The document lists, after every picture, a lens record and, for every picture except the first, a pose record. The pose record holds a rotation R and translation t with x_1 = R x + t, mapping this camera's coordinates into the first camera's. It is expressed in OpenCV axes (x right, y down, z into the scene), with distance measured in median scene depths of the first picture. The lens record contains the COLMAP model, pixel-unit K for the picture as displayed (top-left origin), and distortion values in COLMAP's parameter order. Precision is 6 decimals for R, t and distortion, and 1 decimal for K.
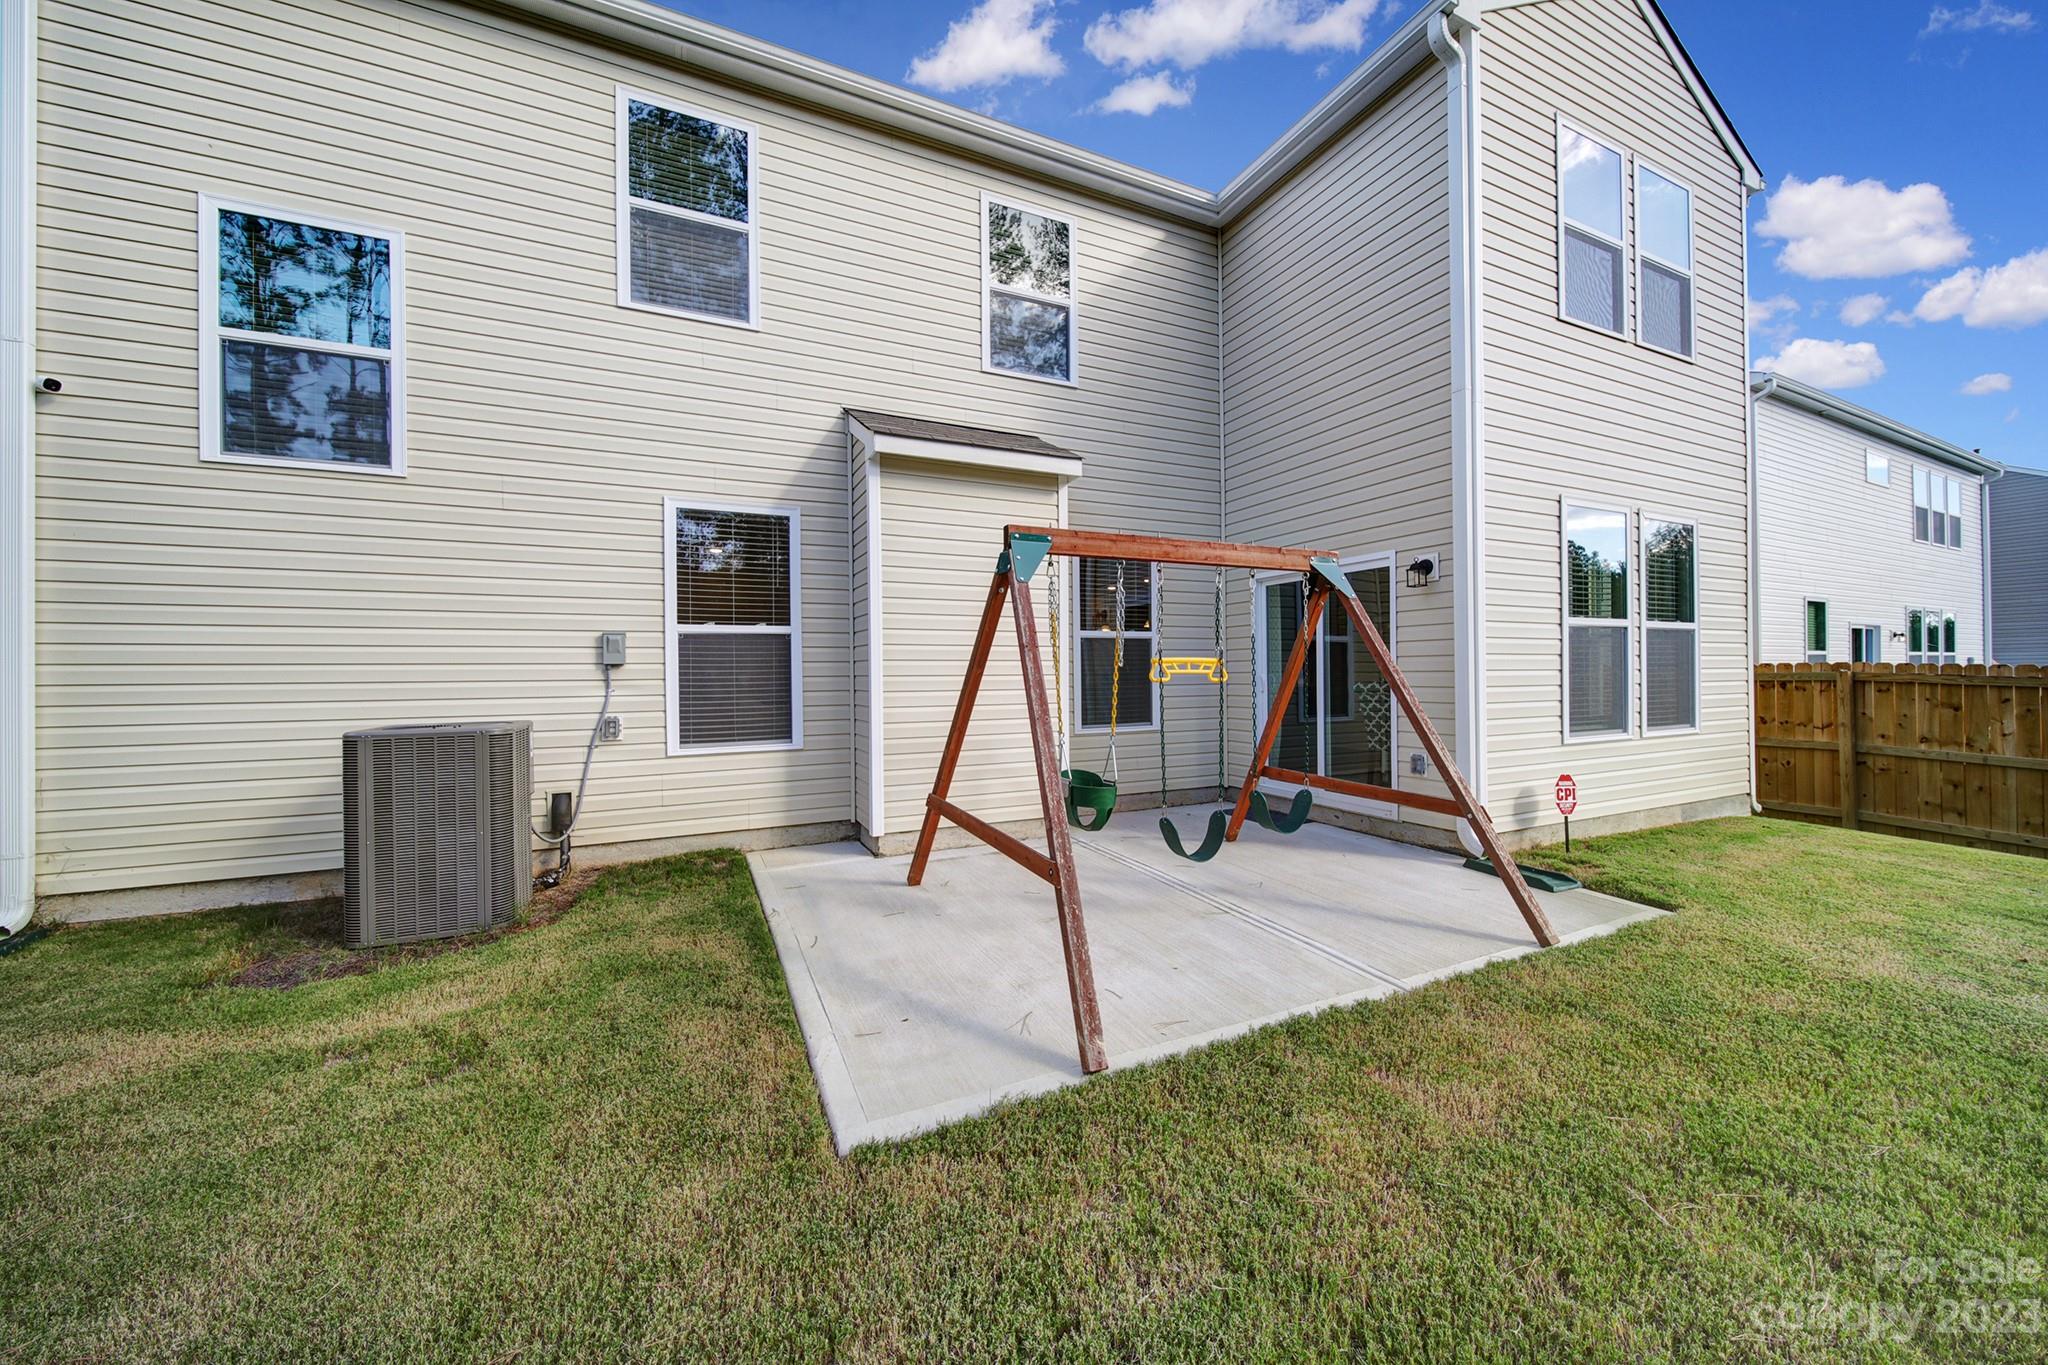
lens RADIAL K [[731.6, 0, 1024.0], [0, 731.6, 677.0], [0, 0, 1]] dist [-0.002310, -0.000478]
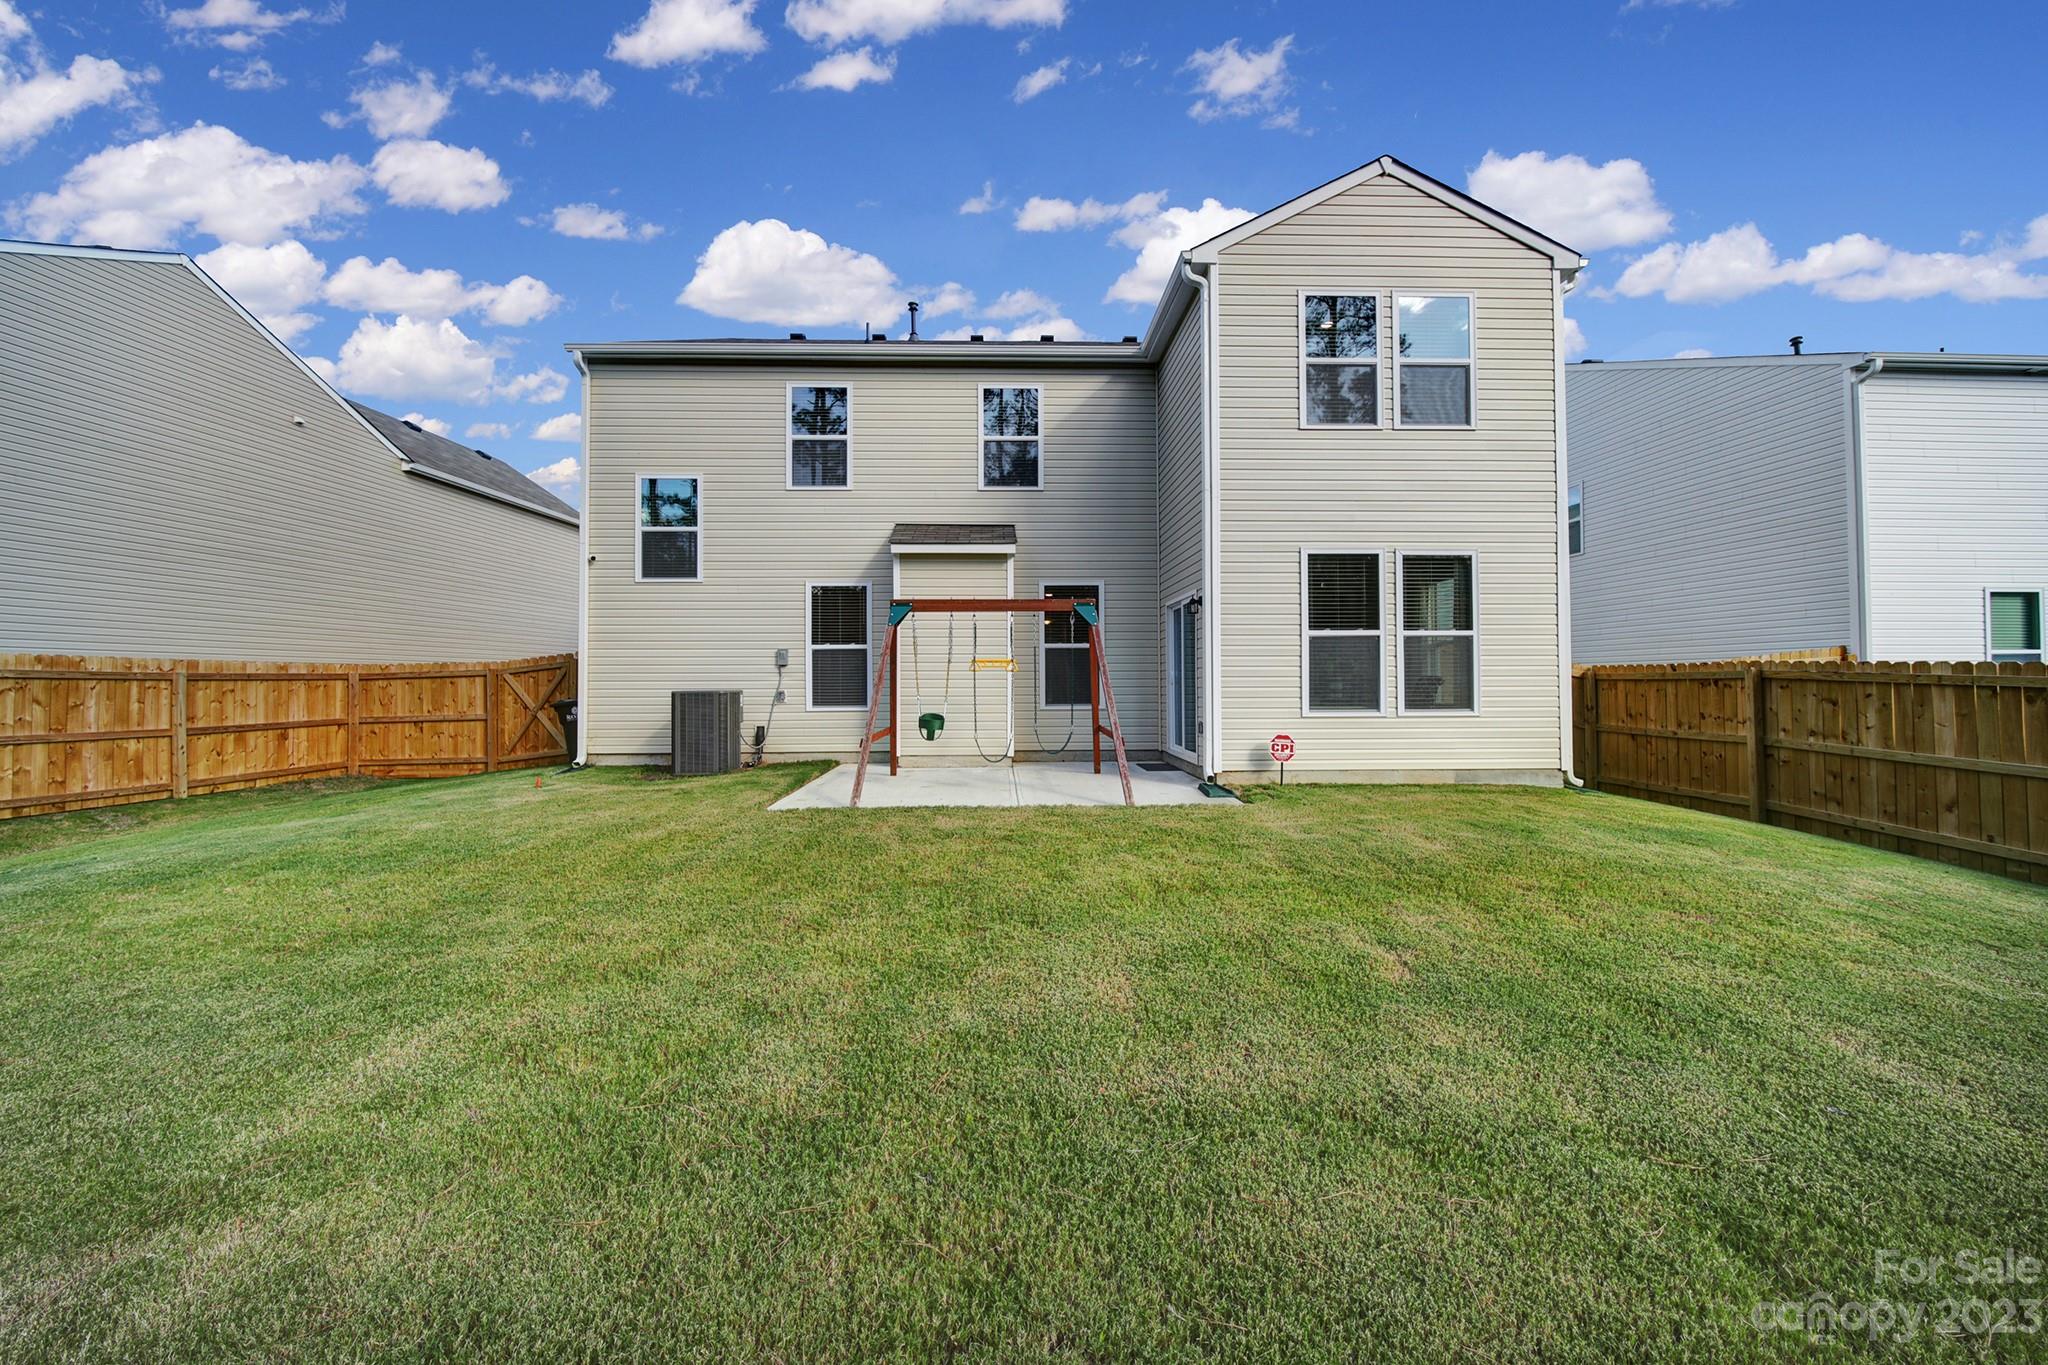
lens RADIAL K [[731.6, 0, 1022.5], [0, 731.6, 683.9], [0, 0, 1]] dist [-0.002310, -0.000478]
pose [[0.919985, 0.005784, -0.391910, 0.734562], [-0.006147, 0.999981, 0.000329, 0.026226], [0.391905, 0.002106, 0.920003, -0.532867]]
